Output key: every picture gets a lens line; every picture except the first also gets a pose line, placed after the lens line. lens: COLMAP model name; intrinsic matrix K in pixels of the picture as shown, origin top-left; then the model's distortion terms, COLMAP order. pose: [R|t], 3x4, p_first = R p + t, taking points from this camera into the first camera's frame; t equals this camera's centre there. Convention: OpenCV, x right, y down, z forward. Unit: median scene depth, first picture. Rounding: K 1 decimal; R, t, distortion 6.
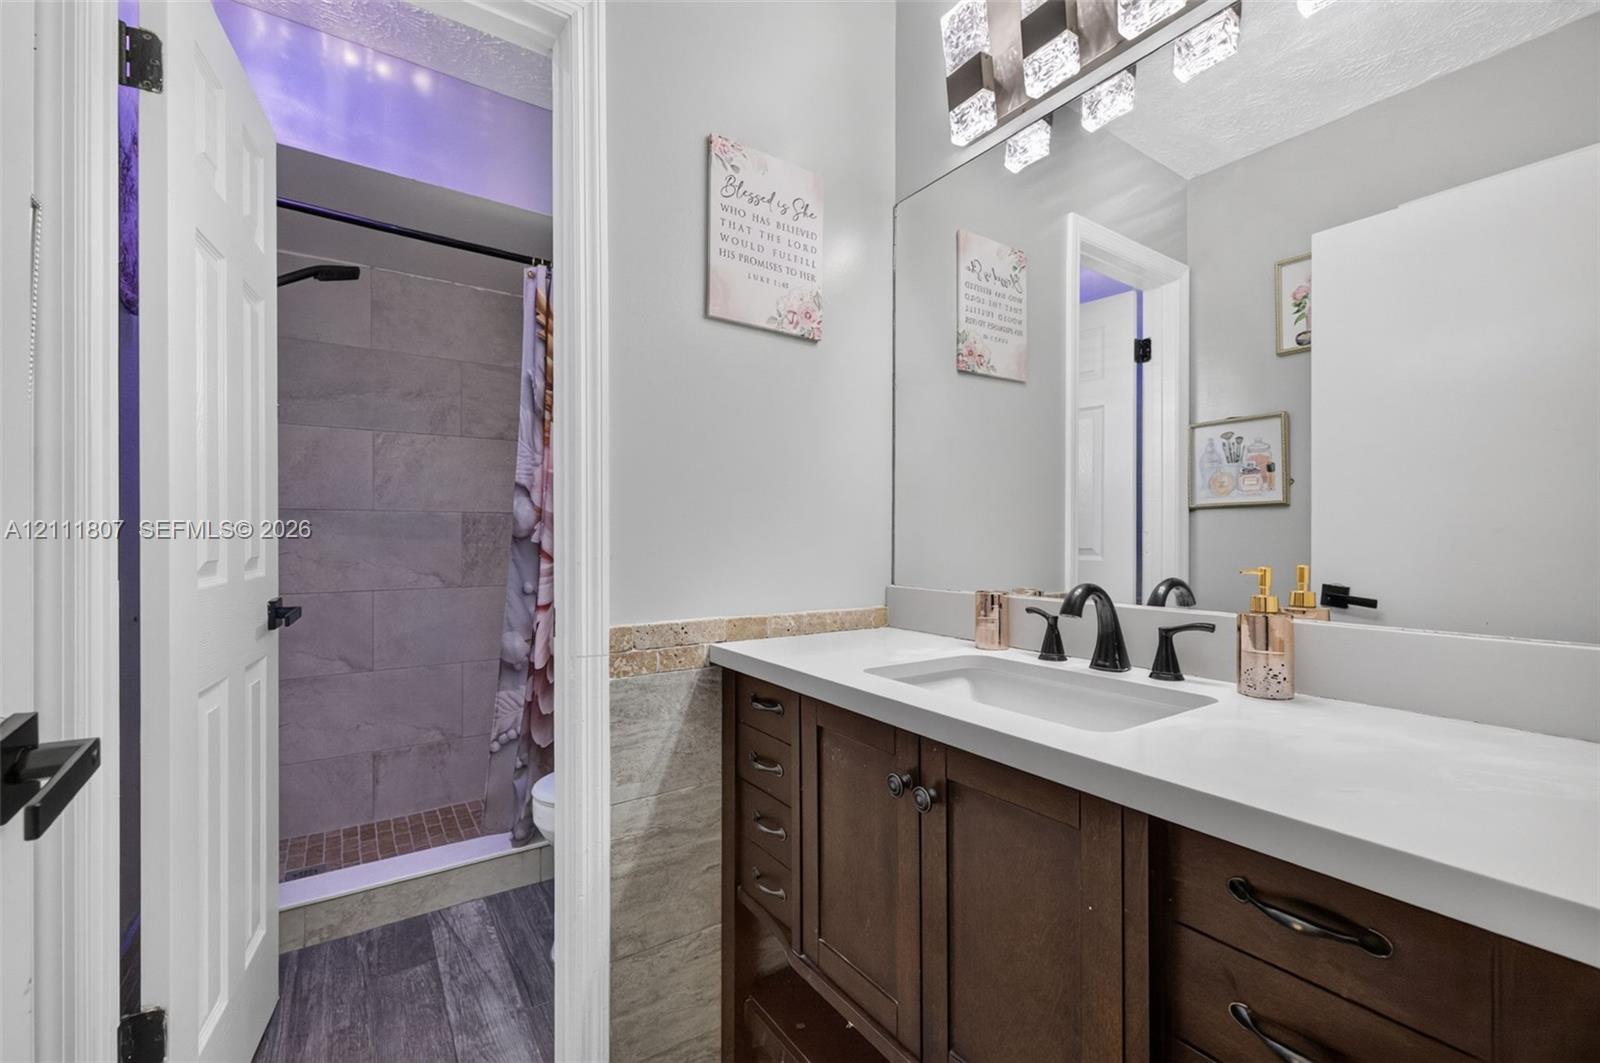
lens RADIAL K [[660.9, 0, 802.5], [0, 660.9, 545.6], [0, 0, 1]] dist [-0.001306, -0.000121]
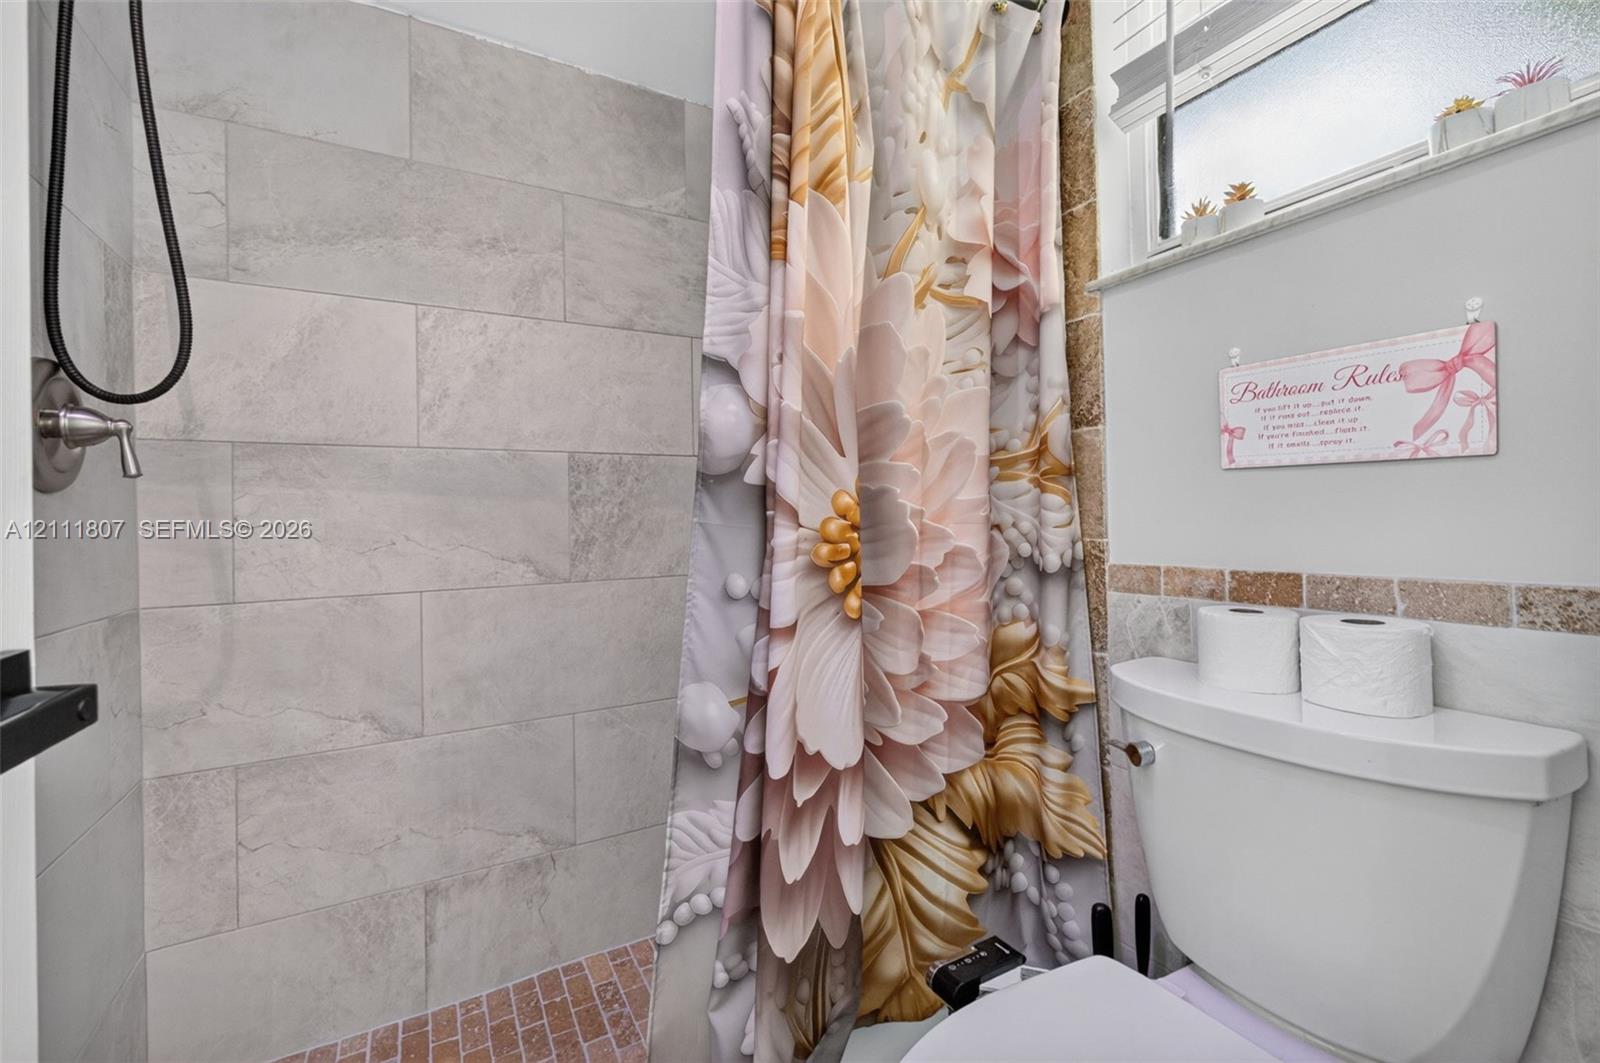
lens RADIAL K [[666.6, 0, 802.4], [0, 666.6, 532.3], [0, 0, 1]] dist [-0.000424, -0.000459]
pose [[0.996085, -0.014952, -0.087126, -0.288114], [0.015022, 0.999887, 0.000145, 0.024205], [0.087114, -0.001453, 0.996197, 0.481914]]
